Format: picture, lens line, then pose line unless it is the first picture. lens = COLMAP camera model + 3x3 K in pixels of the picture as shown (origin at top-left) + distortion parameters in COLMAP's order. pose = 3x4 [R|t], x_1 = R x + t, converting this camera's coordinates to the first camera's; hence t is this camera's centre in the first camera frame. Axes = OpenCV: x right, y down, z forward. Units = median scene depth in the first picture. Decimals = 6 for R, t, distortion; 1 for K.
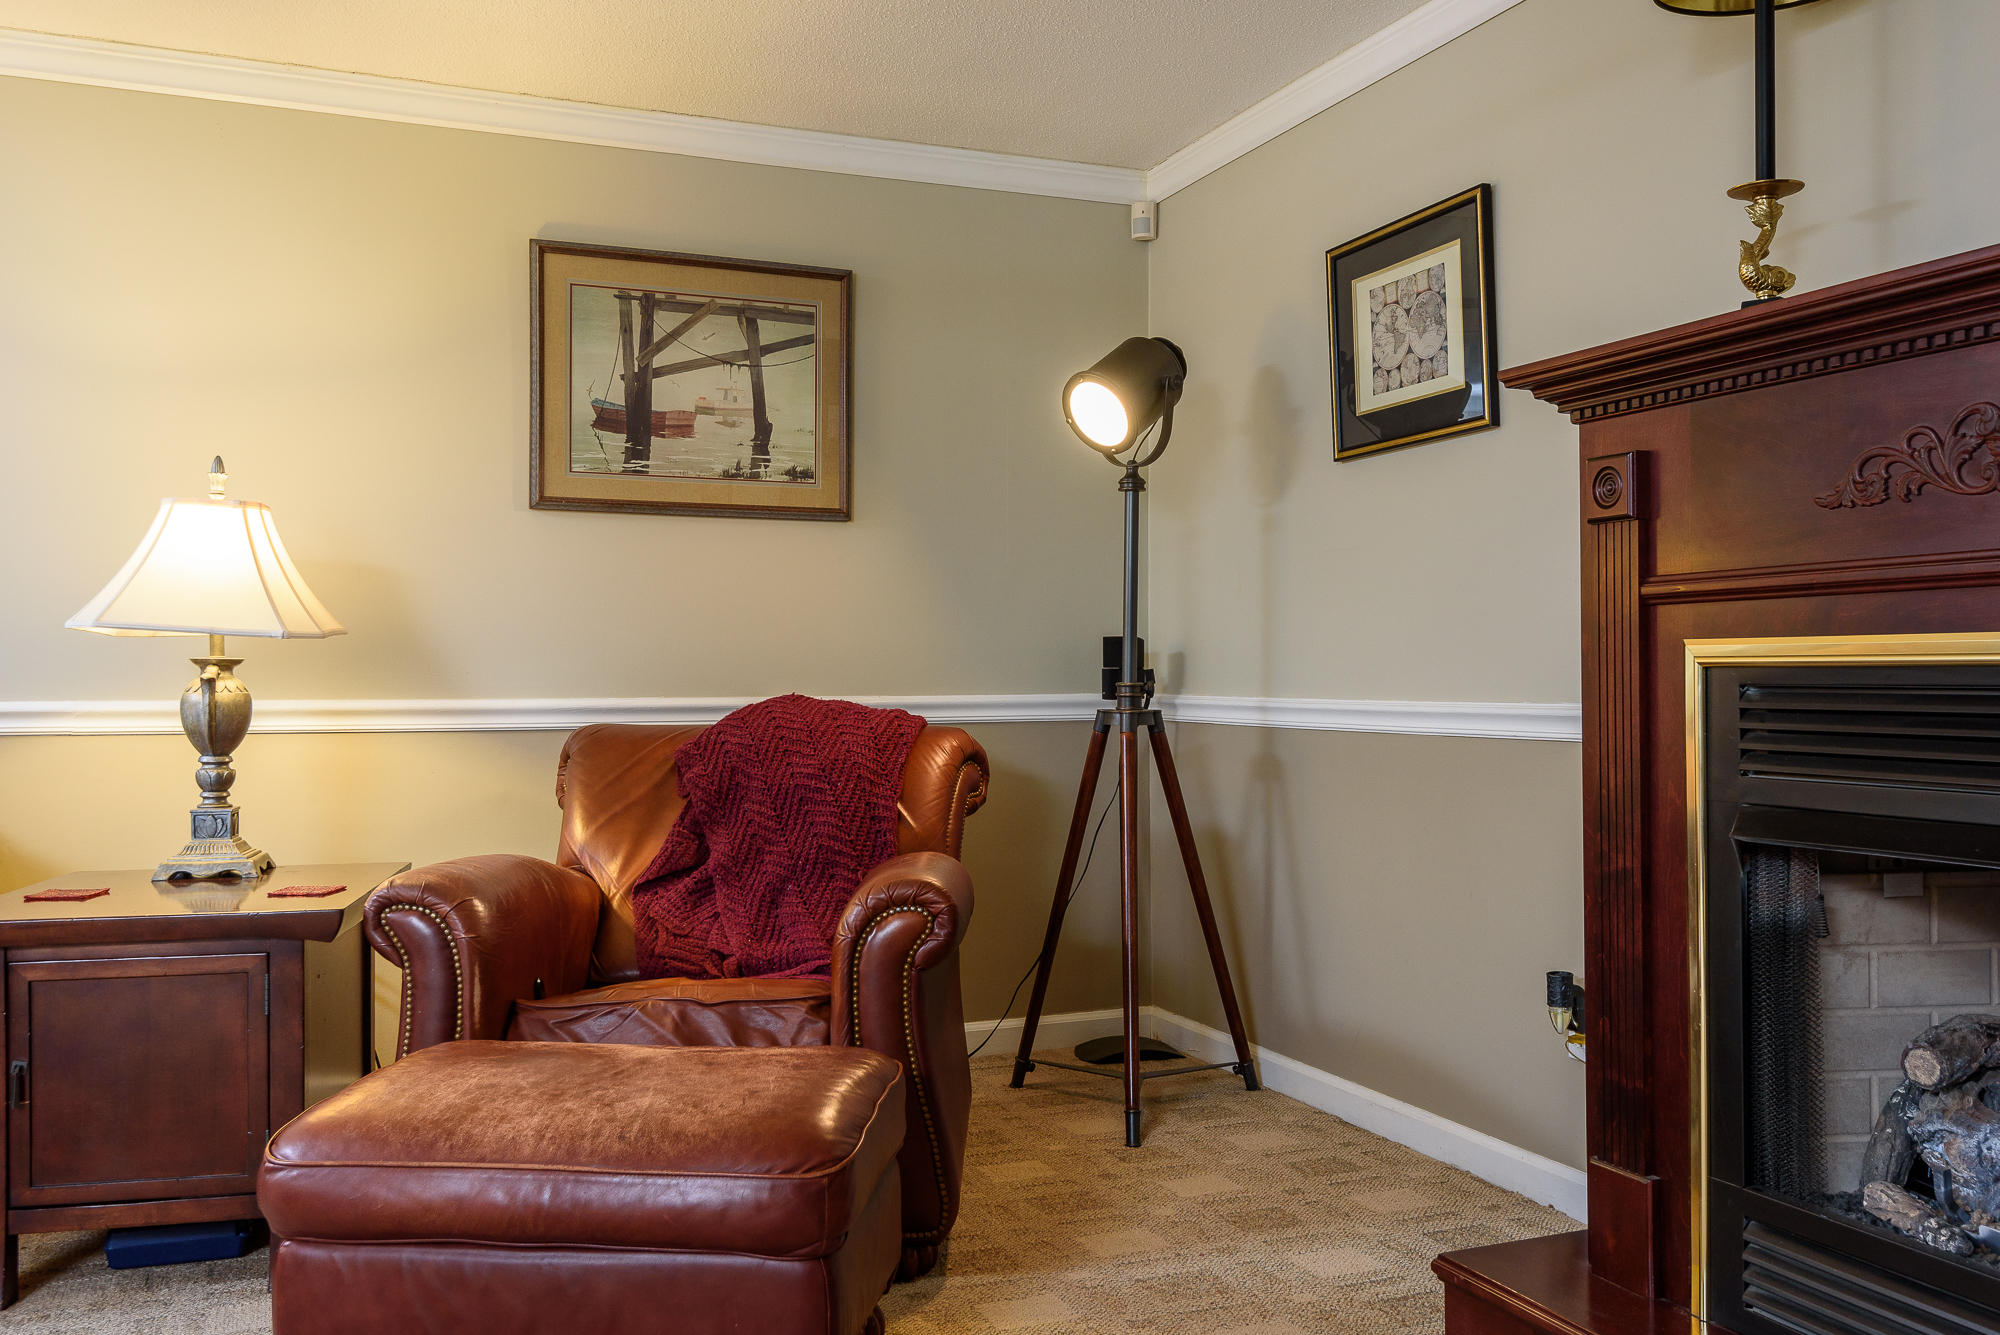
lens RADIAL K [[1762.2, 0, 988.4], [0, 1762.2, 674.8], [0, 0, 1]] dist [0.026769, 0.000190]
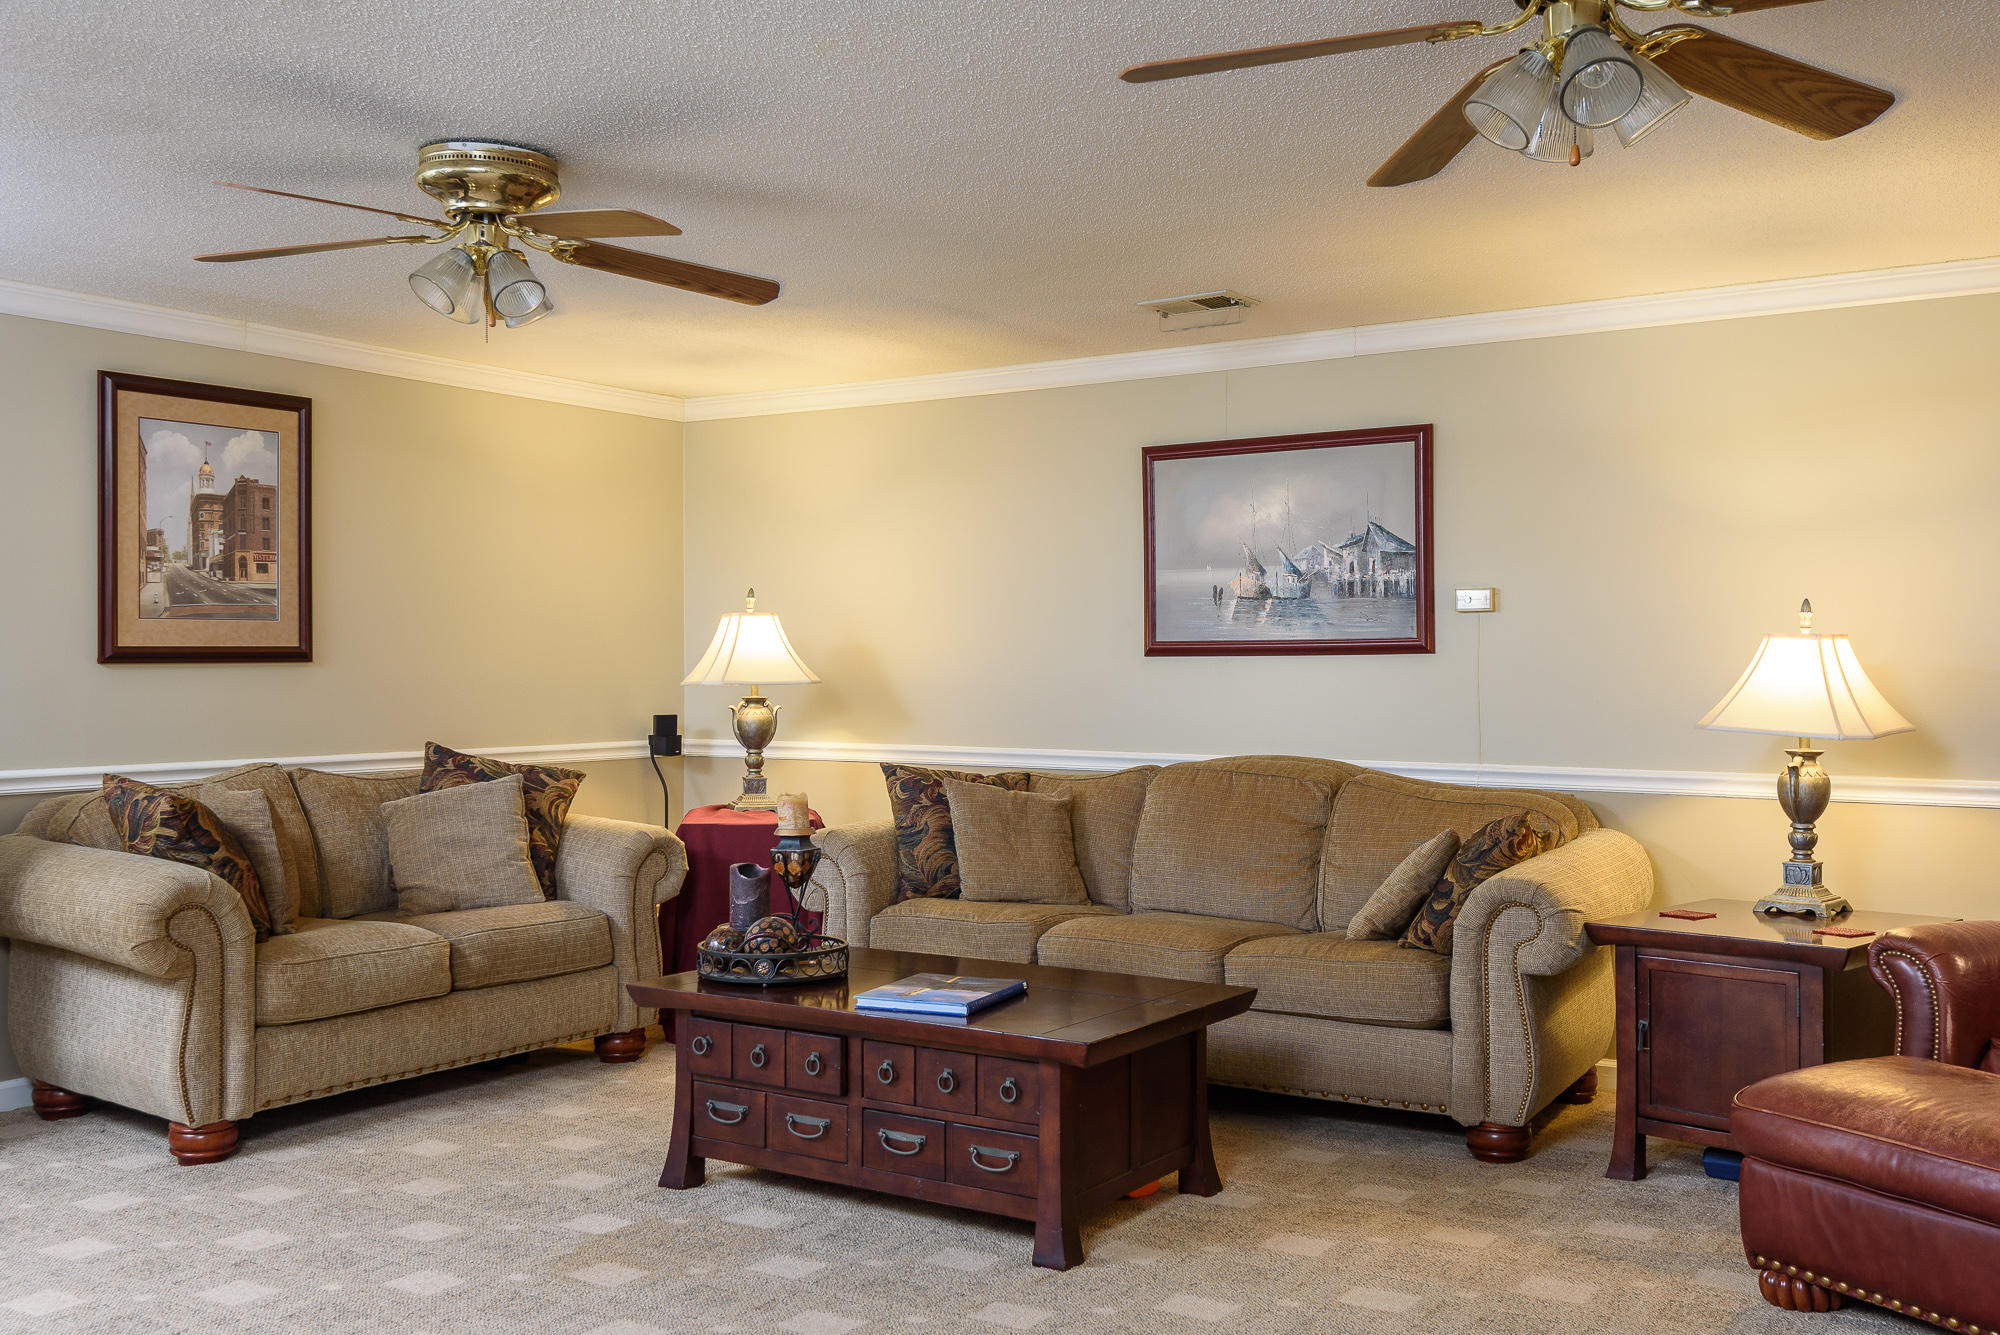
lens RADIAL K [[1944.7, 0, 1002.6], [0, 1944.7, 660.9], [0, 0, 1]] dist [0.054944, 0.000000]
pose [[0.573225, 0.001038, -0.819397, 0.432593], [-0.001541, 0.999999, 0.000189, -0.076210], [0.819396, 0.001154, 0.573226, -0.347299]]
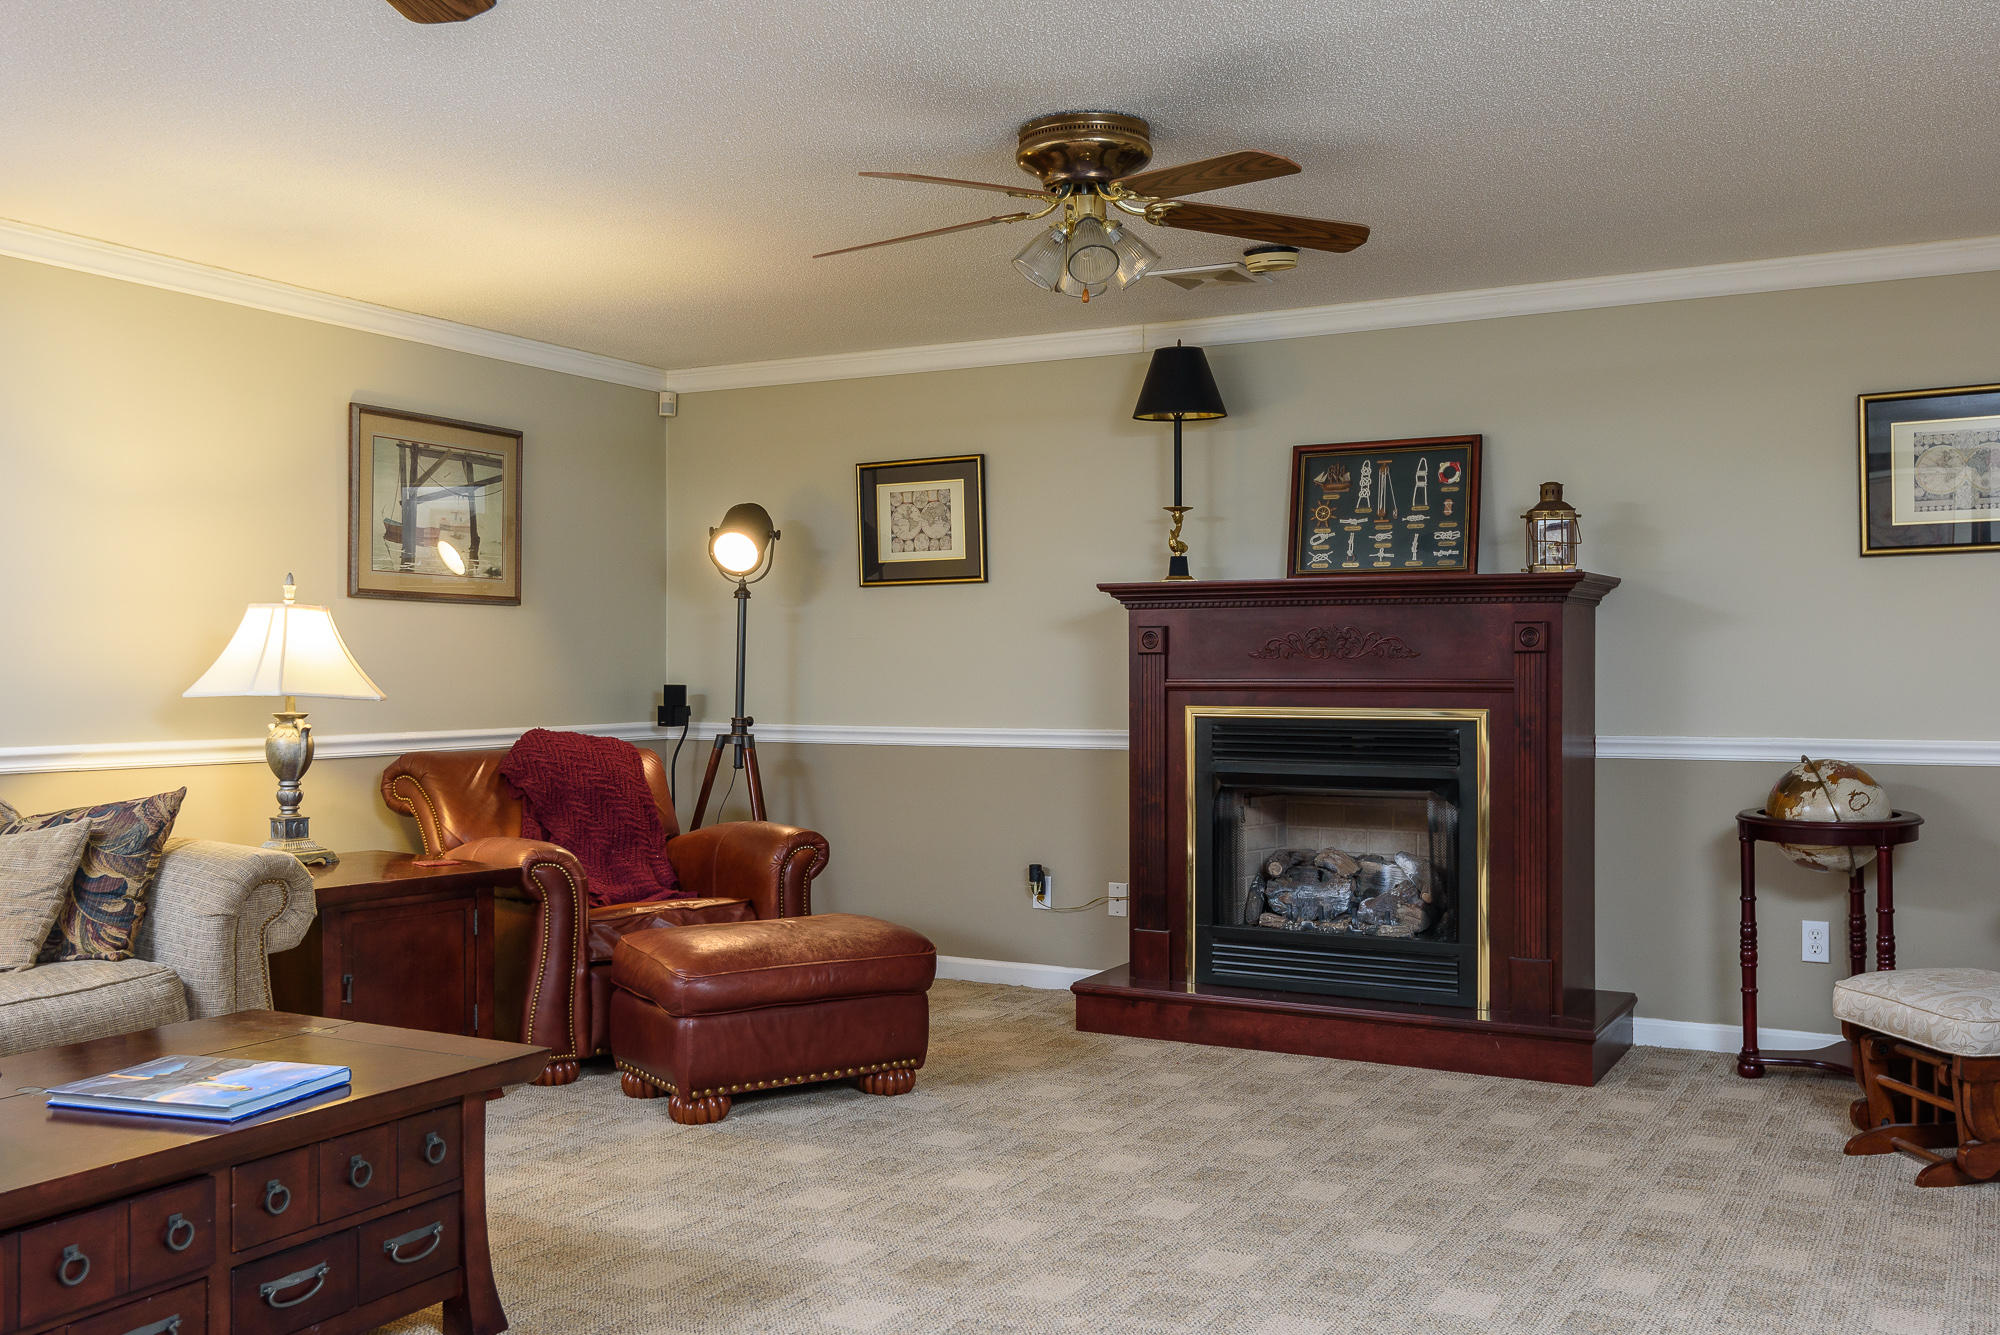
lens RADIAL K [[1862.8, 0, 1004.3], [0, 1862.8, 677.9], [0, 0, 1]] dist [0.008684, 0.000000]
pose [[0.768953, -0.001020, 0.639304, -0.960117], [-0.002292, 0.999988, 0.004352, -0.046248], [-0.639301, -0.004811, 0.768942, -0.539130]]
